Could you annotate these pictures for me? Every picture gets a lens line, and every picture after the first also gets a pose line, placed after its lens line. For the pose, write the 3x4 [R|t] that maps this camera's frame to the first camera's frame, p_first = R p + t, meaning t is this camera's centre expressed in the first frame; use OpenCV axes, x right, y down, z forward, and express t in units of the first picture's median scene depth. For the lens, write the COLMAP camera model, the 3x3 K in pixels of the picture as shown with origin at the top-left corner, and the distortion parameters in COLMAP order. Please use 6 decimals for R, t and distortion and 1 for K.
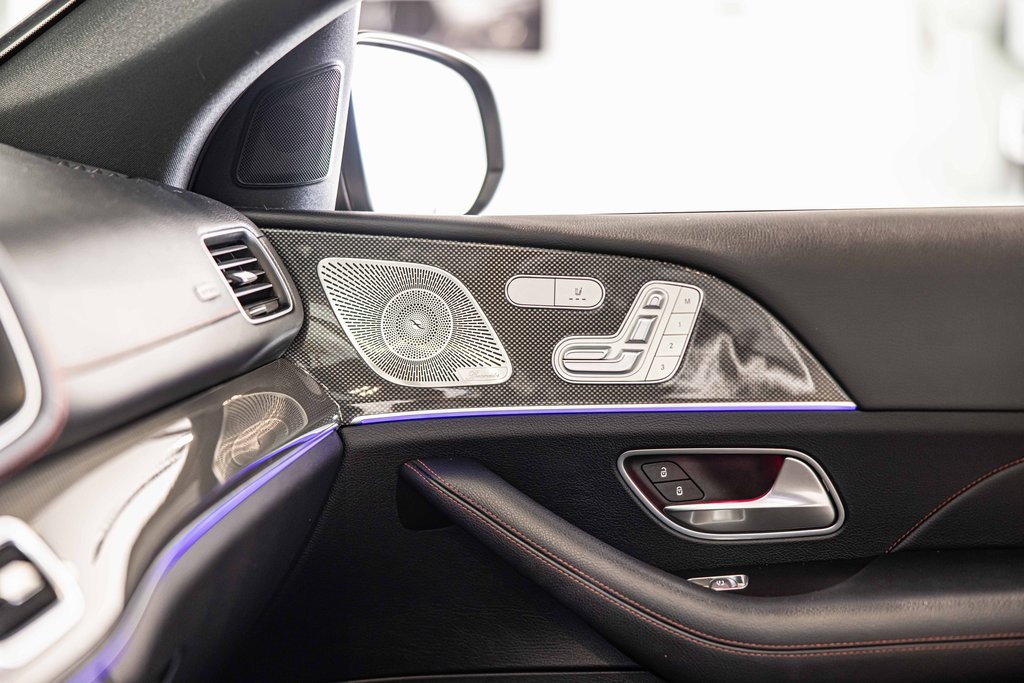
lens RADIAL K [[1825.8, 0, 508.8], [0, 1825.8, 340.4], [0, 0, 1]] dist [-0.029127, 0.000000]
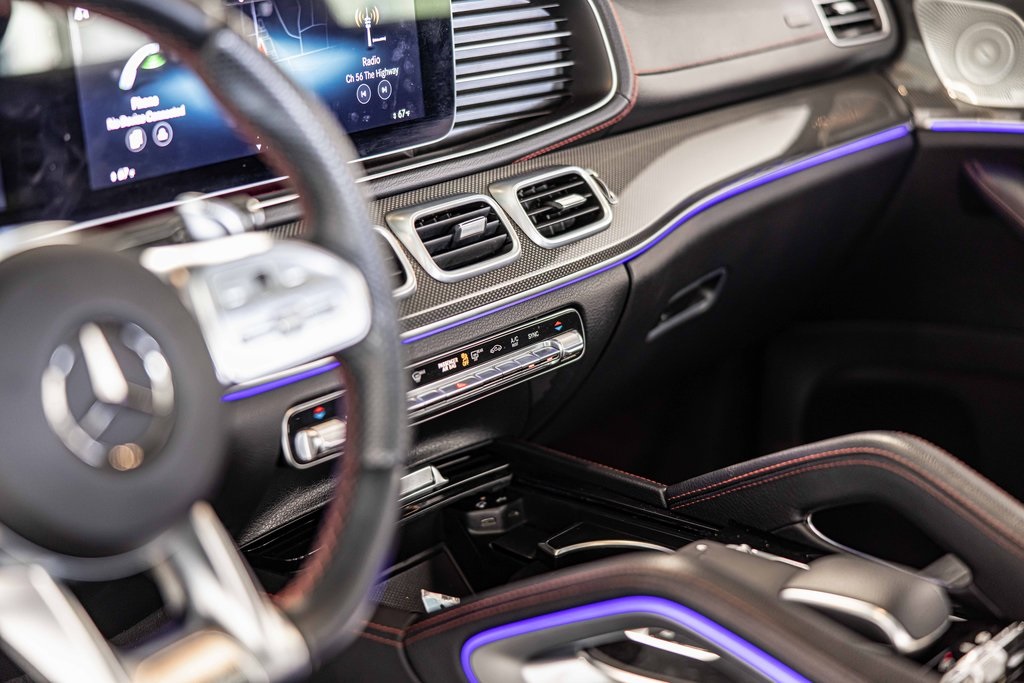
lens RADIAL K [[1825.8, 0, 503.5], [0, 1825.8, 347.5], [0, 0, 1]] dist [-0.029127, 0.000000]
pose [[0.878669, 0.146418, -0.454426, 0.262149], [-0.065028, 0.979646, 0.189909, -0.027795], [0.472982, -0.137317, 0.870306, -0.283474]]
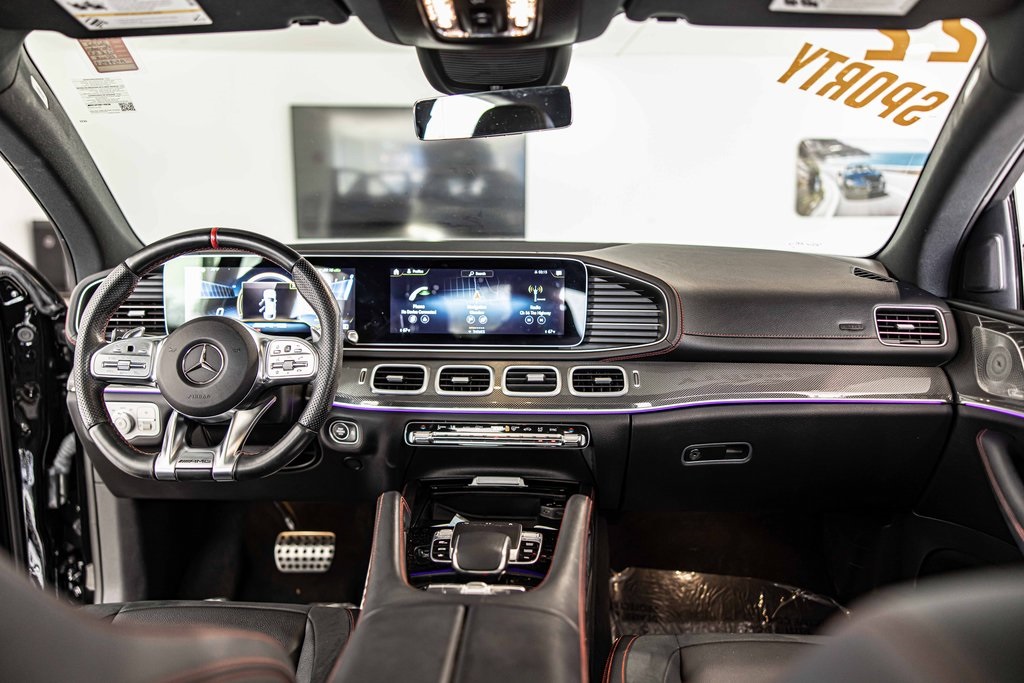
lens RADIAL K [[792.3, 0, 501.5], [0, 792.3, 335.3], [0, 0, 1]] dist [-0.000170, -0.006104]
pose [[0.154713, 0.128246, -0.979600, 0.731697], [-0.143644, 0.983923, 0.106125, -0.054950], [0.977461, 0.124295, 0.170647, 0.311581]]
